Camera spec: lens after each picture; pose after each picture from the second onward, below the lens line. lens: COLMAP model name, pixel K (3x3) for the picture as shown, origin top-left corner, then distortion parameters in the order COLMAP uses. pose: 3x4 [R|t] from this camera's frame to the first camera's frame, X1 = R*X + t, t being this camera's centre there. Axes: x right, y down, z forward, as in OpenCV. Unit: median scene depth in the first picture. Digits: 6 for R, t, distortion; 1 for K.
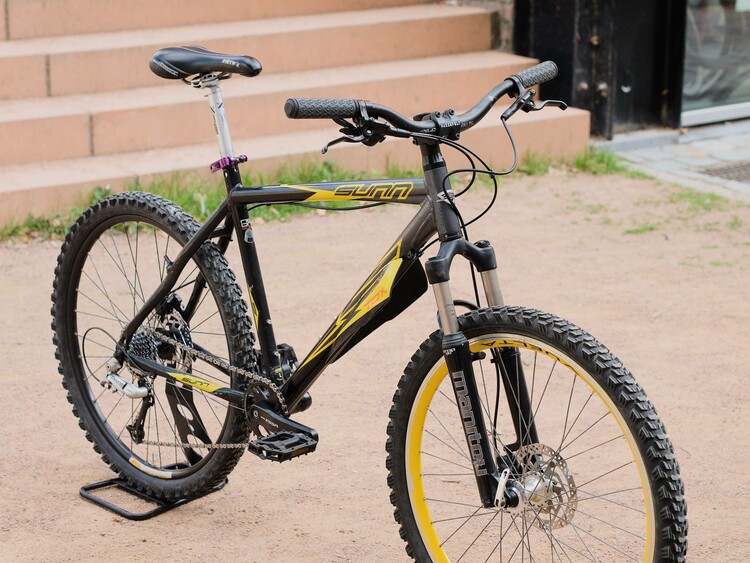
lens RADIAL K [[1999.7, 0, 377.5], [0, 1999.7, 281.4], [0, 0, 1]] dist [0.152706, 0.000000]
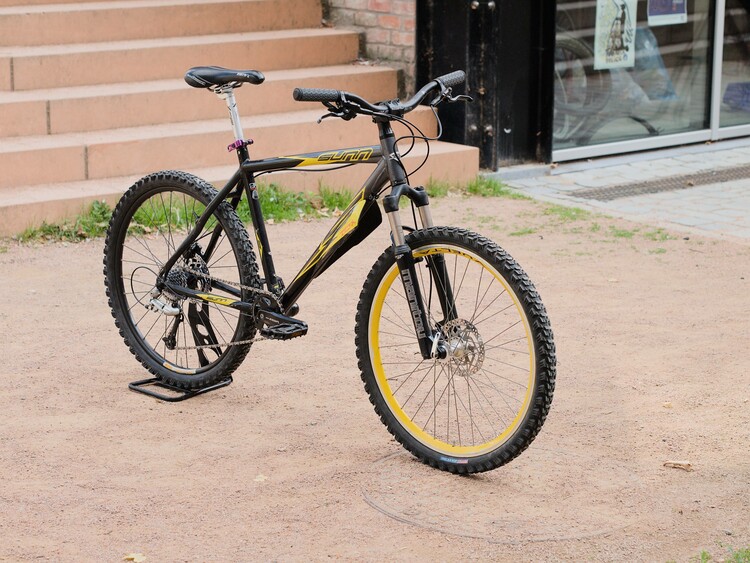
lens RADIAL K [[1999.7, 0, 372.7], [0, 1999.7, 281.8], [0, 0, 1]] dist [0.152706, 0.000000]
pose [[0.998278, -0.012045, 0.057419, -0.060987], [0.014798, 0.998749, -0.047759, 0.107211], [-0.056772, 0.048526, 0.997207, -0.434726]]
